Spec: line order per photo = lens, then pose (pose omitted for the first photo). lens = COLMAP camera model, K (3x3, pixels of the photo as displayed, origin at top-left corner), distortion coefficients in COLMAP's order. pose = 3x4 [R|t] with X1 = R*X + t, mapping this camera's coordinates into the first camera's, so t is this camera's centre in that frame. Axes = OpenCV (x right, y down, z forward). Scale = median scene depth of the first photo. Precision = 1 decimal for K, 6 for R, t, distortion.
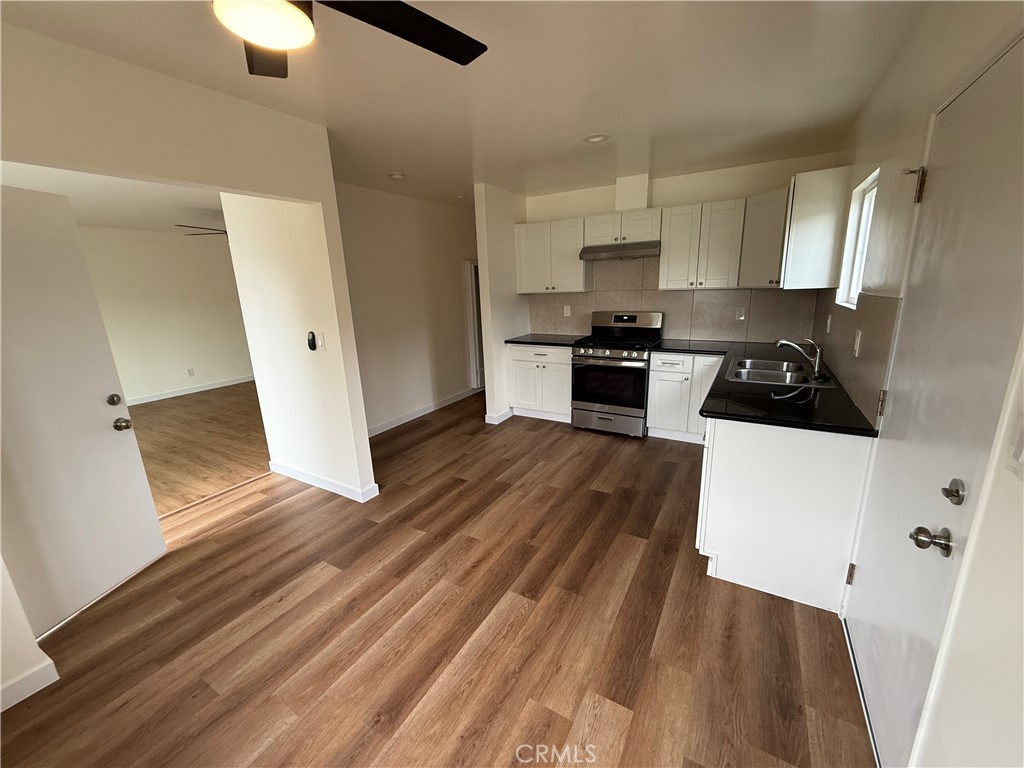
lens RADIAL K [[411.6, 0, 511.9], [0, 411.6, 383.5], [0, 0, 1]] dist [0.000837, 0.000323]
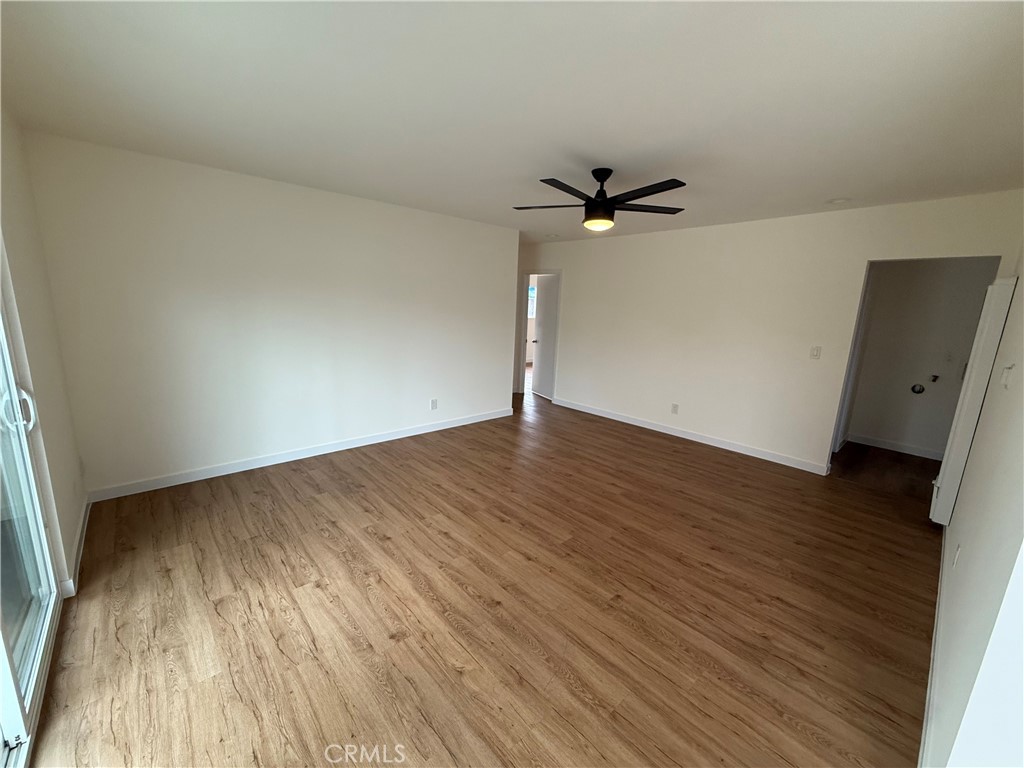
lens RADIAL K [[411.6, 0, 513.0], [0, 411.6, 384.4], [0, 0, 1]] dist [0.000837, 0.000323]
pose [[0.954061, 0.132245, -0.268846, -0.761000], [-0.143790, 0.989326, -0.023623, -0.109639], [0.262852, 0.061195, 0.962893, 0.548675]]
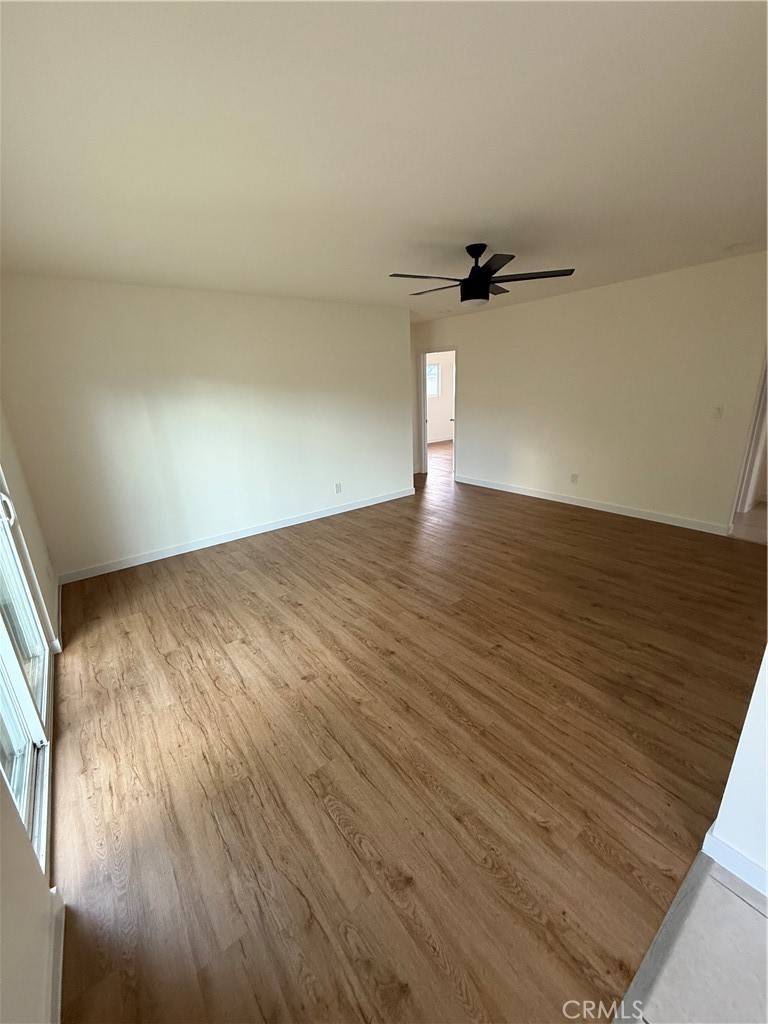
lens RADIAL K [[411.6, 0, 384.9], [0, 411.6, 505.5], [0, 0, 1]] dist [0.000837, 0.000323]
pose [[0.929160, 0.105440, -0.354321, -0.696835], [-0.081329, 0.993283, 0.082309, -0.110370], [0.360620, -0.047661, 0.931494, 0.500302]]
